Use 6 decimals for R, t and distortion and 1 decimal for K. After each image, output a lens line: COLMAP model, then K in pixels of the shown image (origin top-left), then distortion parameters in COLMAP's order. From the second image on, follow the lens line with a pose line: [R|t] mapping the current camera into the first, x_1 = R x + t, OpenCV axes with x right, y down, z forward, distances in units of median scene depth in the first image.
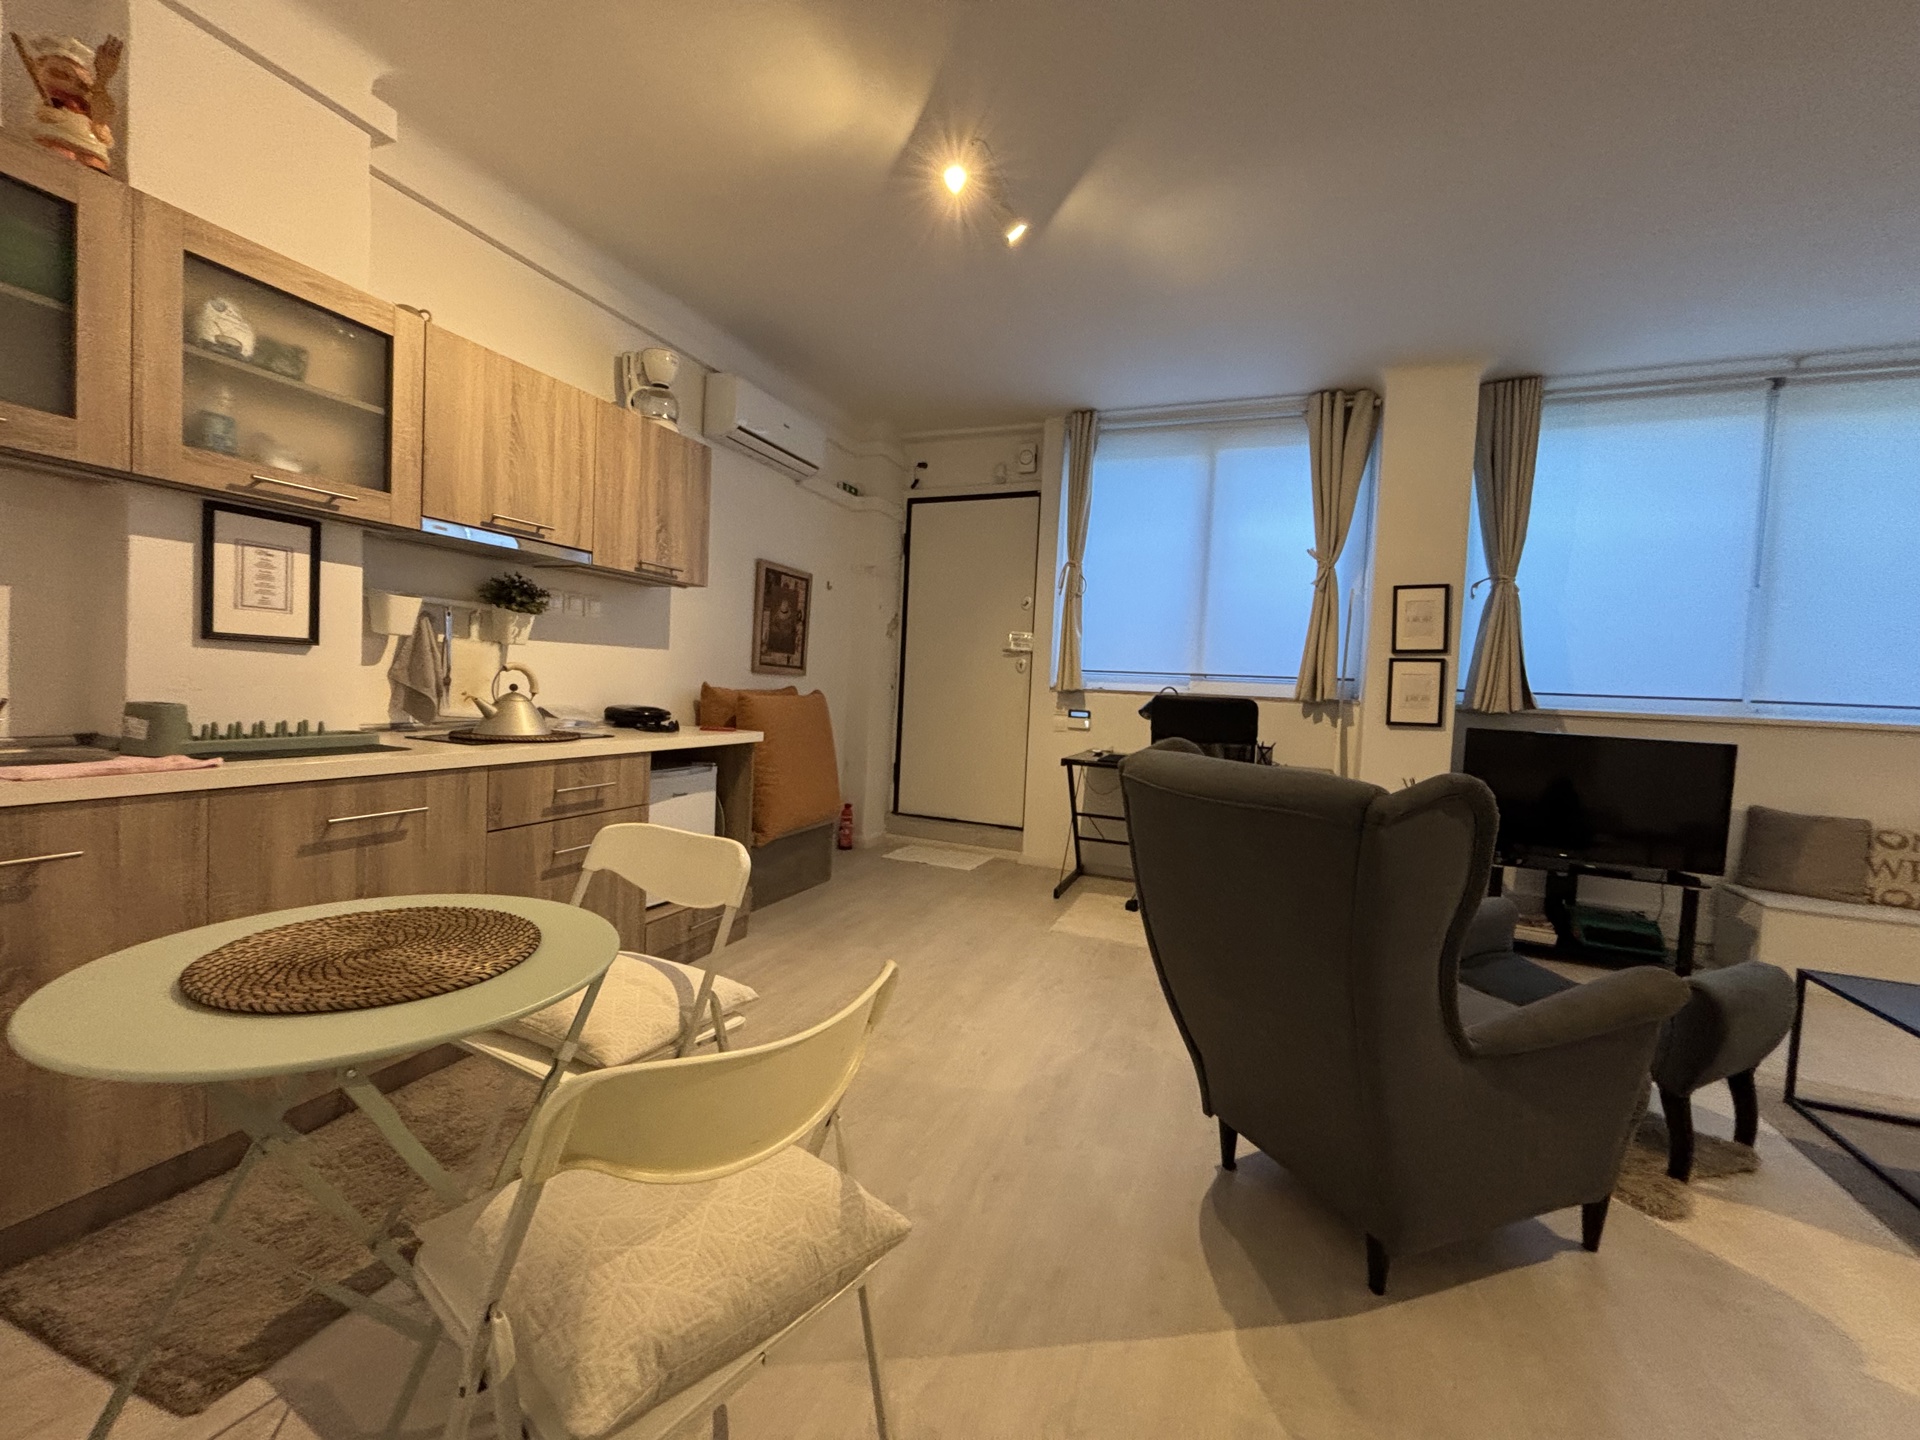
lens RADIAL K [[776.8, 0, 956.6], [0, 776.8, 722.6], [0, 0, 1]] dist [0.002094, -0.001218]
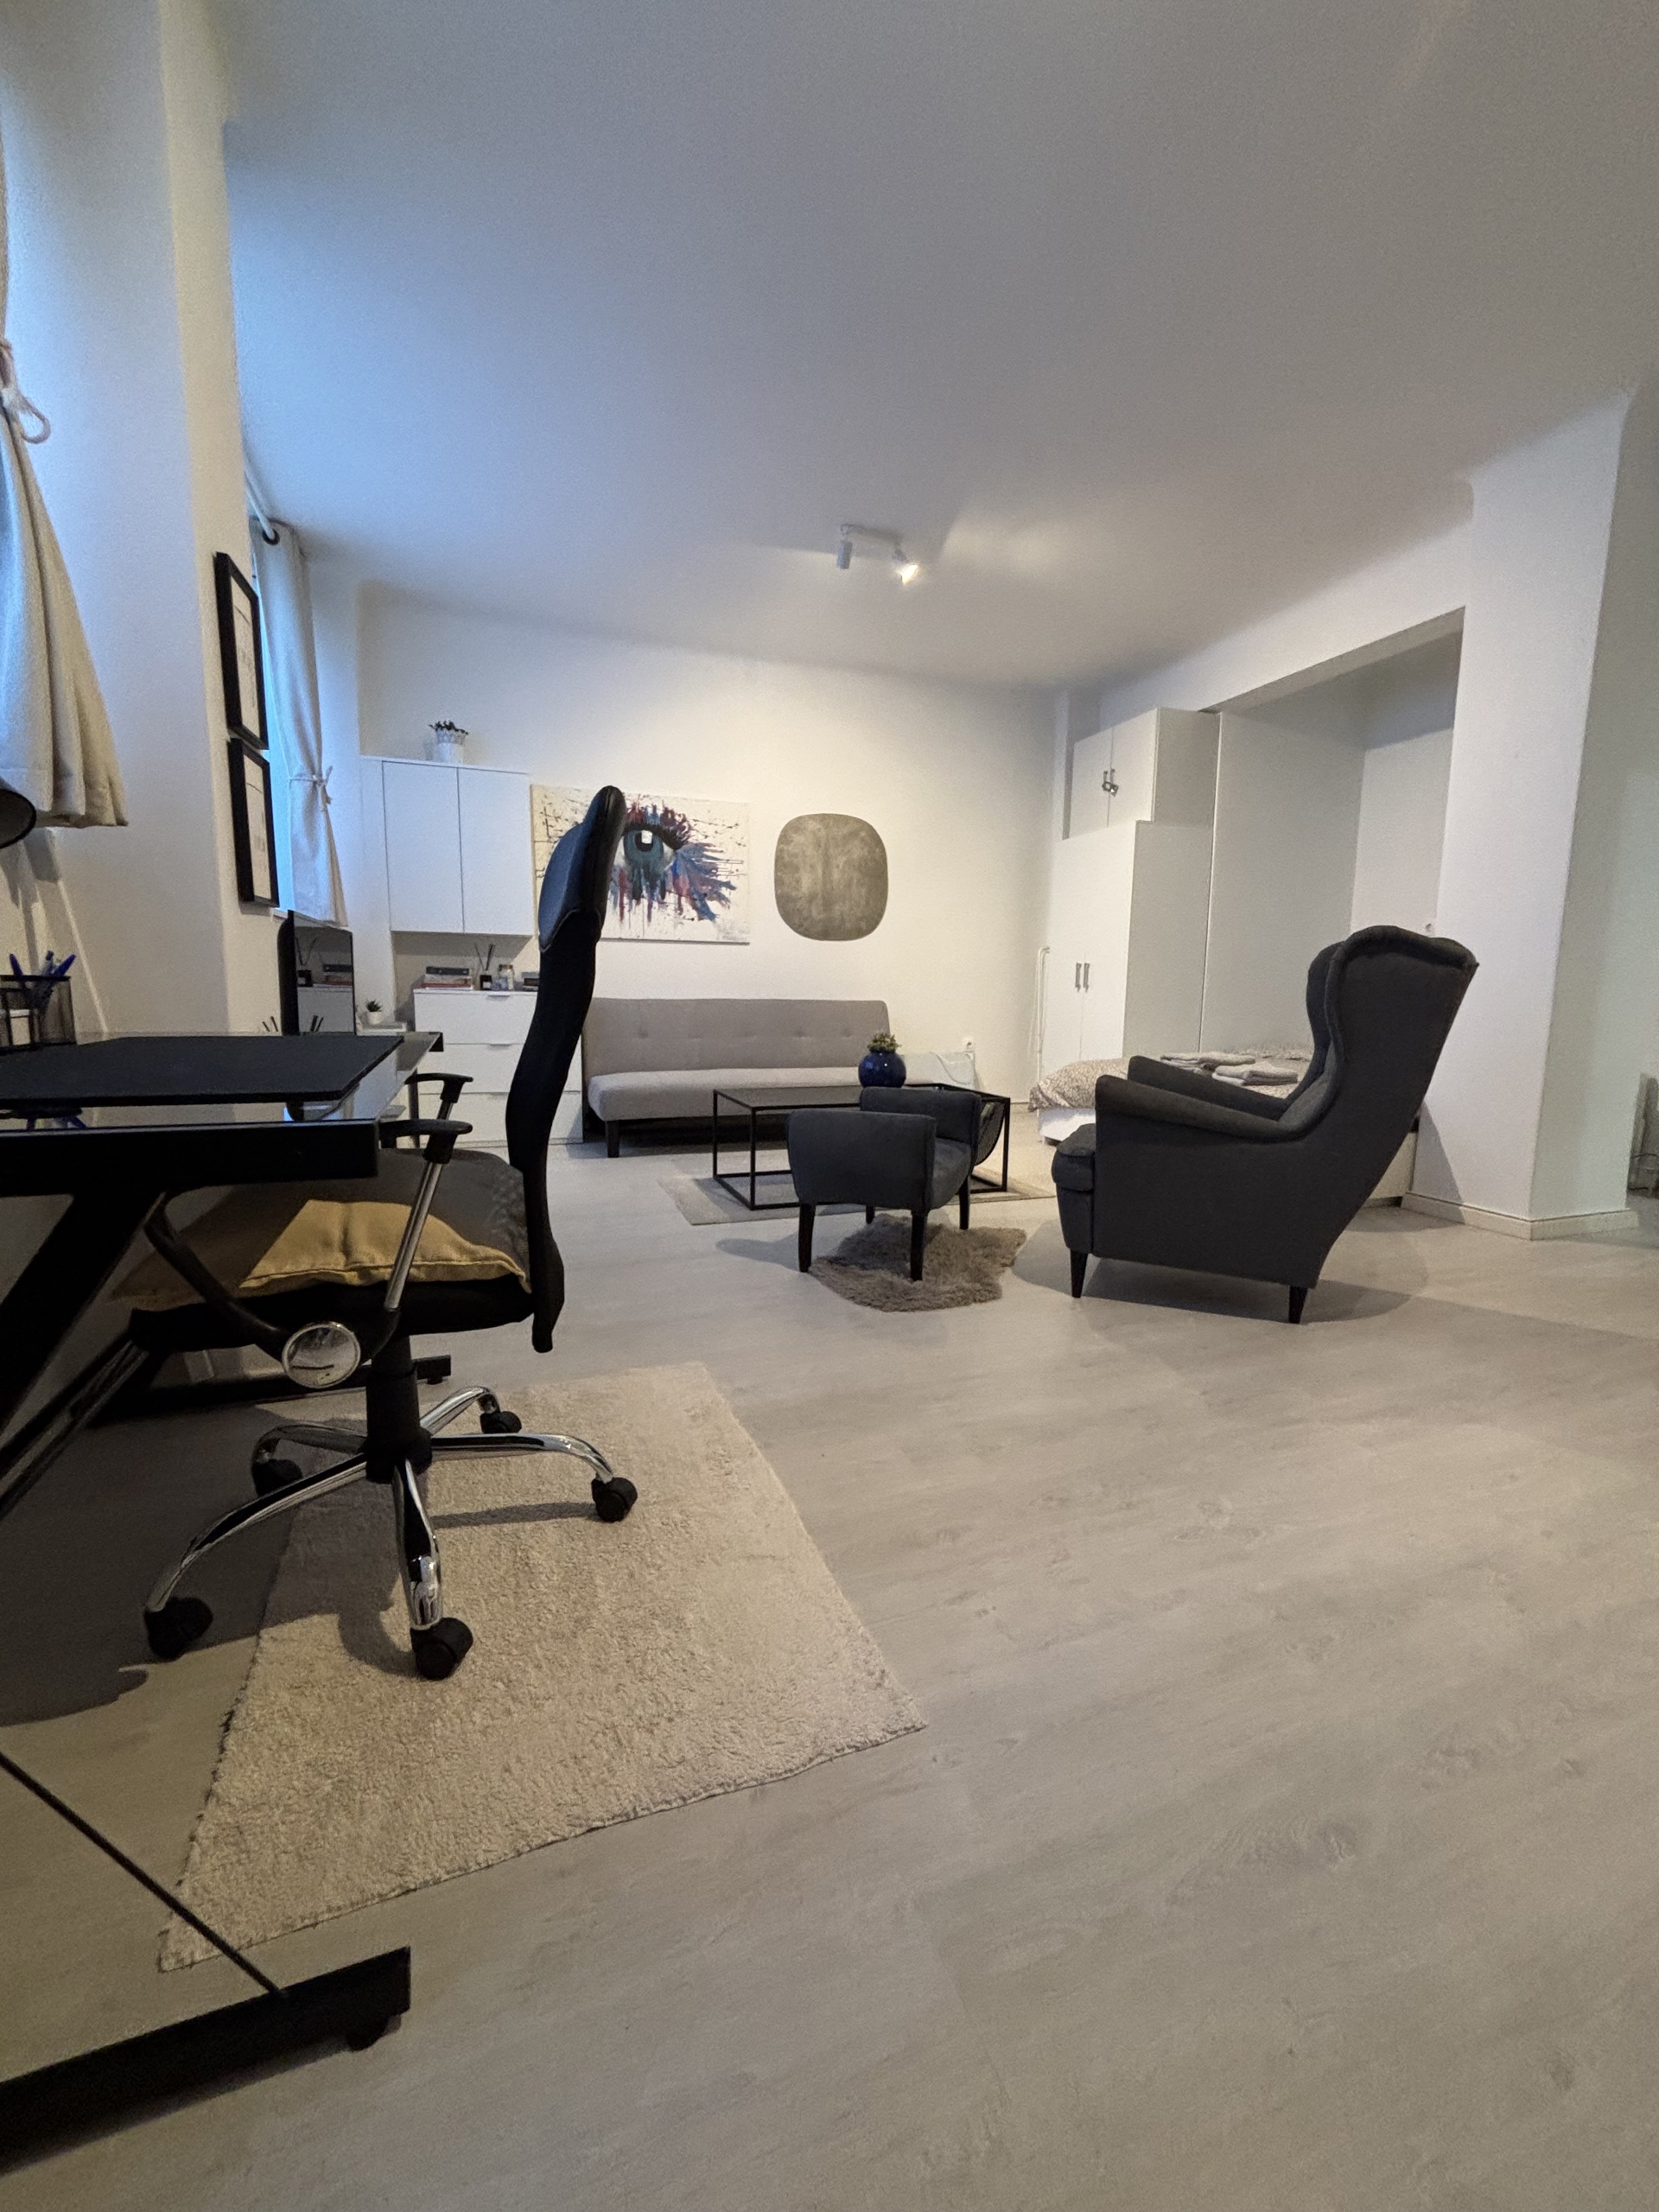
lens RADIAL K [[894.9, 0, 839.8], [0, 894.9, 1103.5], [0, 0, 1]] dist [0.002094, -0.001218]
pose [[-0.681674, -0.149682, 0.716182, -0.037720], [-0.010210, 0.980701, 0.195248, 0.014540], [-0.731585, 0.125783, -0.670046, 1.141468]]
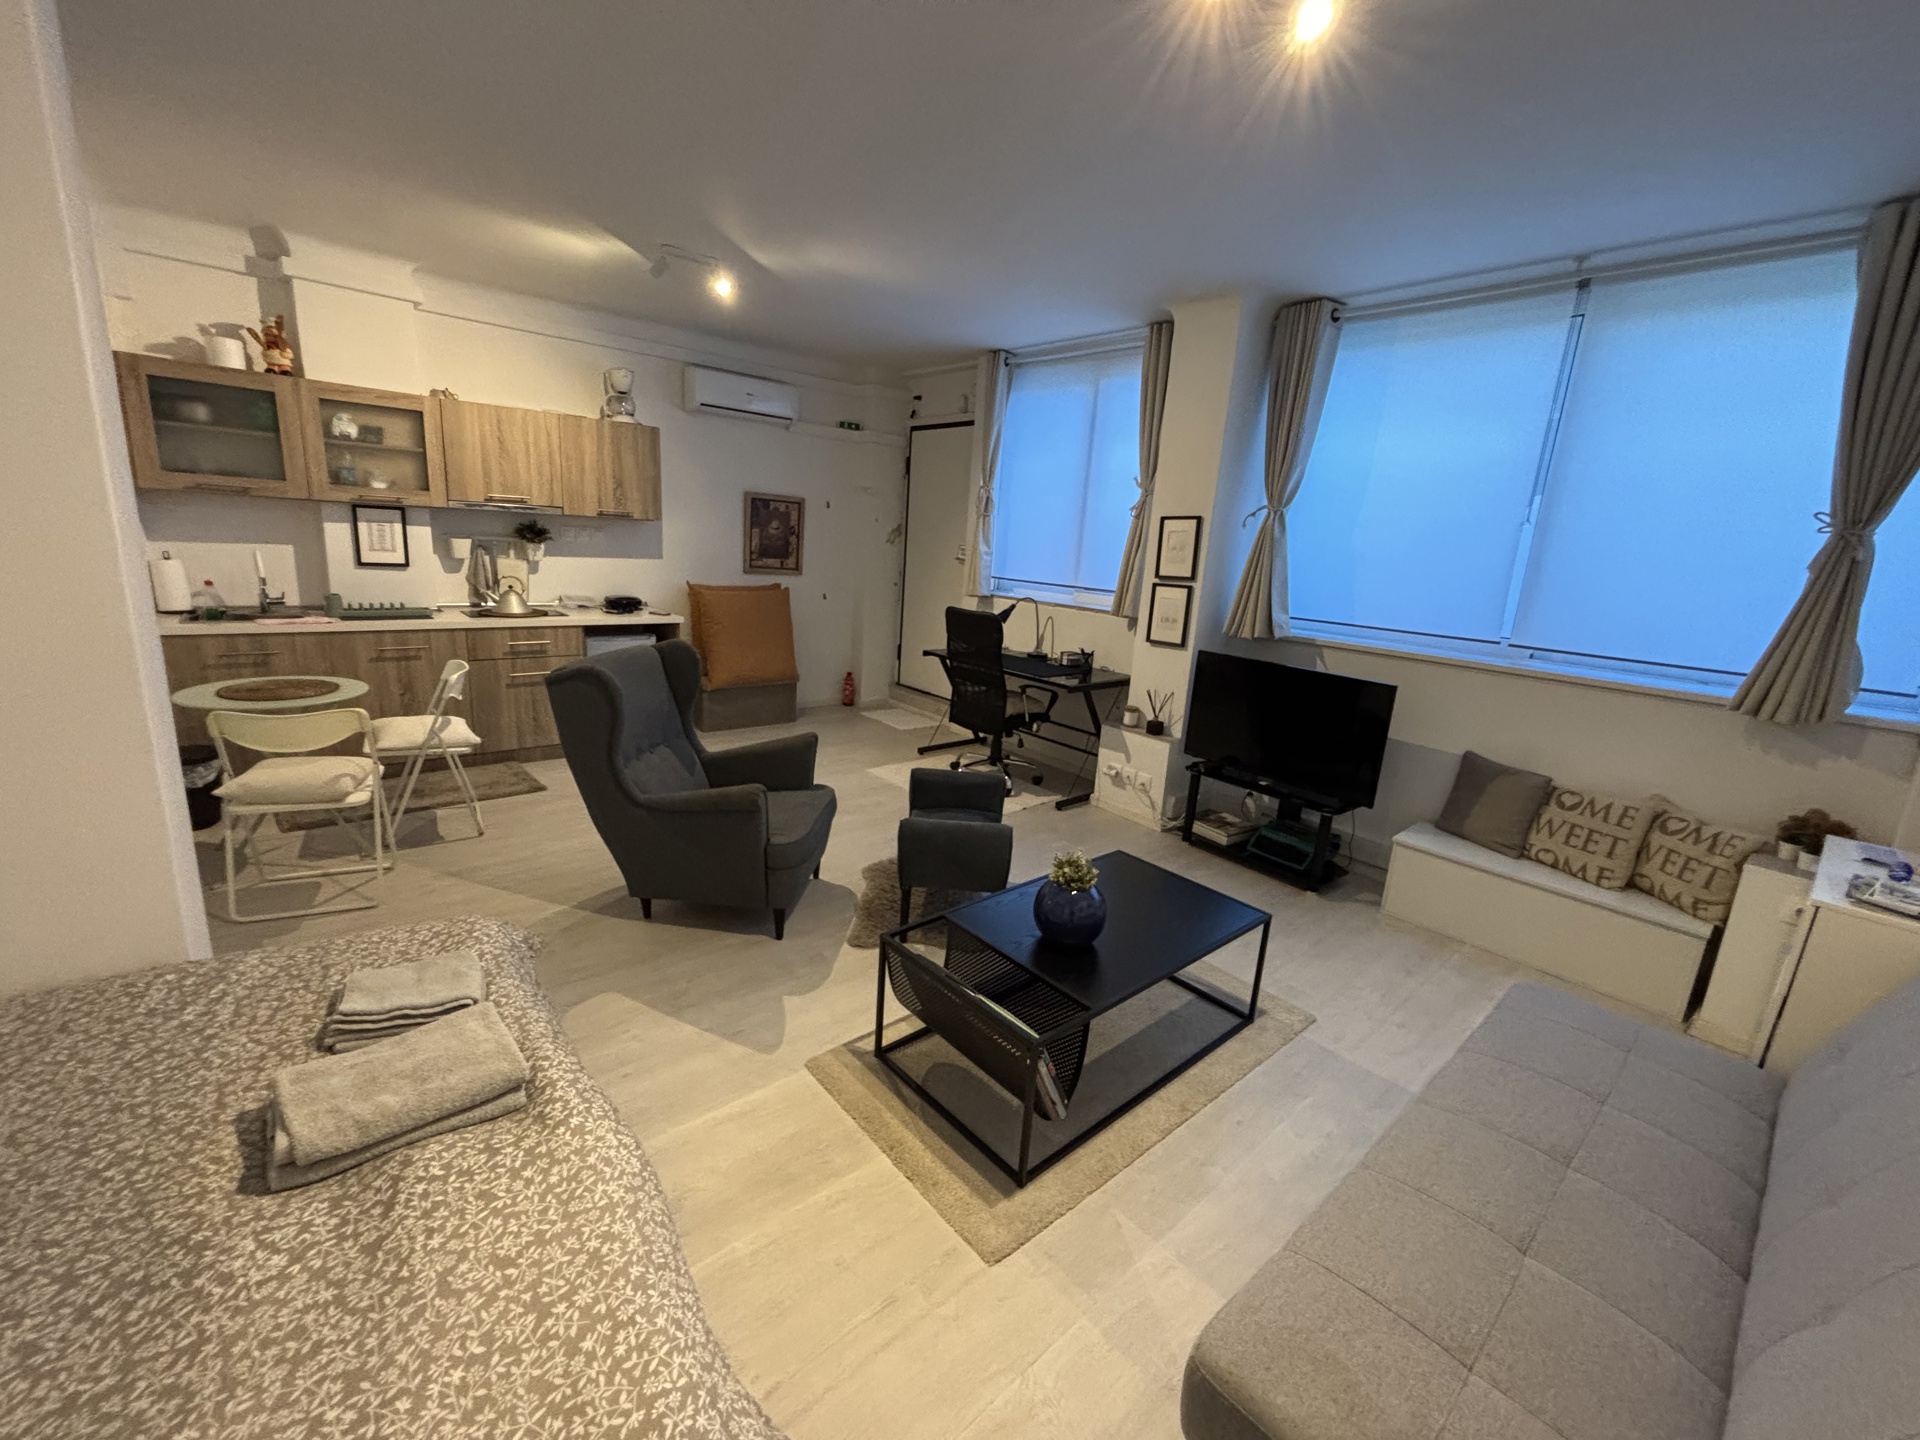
lens RADIAL K [[776.8, 0, 960.6], [0, 776.8, 724.3], [0, 0, 1]] dist [0.002094, -0.001218]
pose [[0.893607, 0.119814, -0.432564, 0.846619], [-0.047106, 0.983426, 0.175082, -0.066853], [0.446372, -0.136078, 0.884440, -0.152808]]
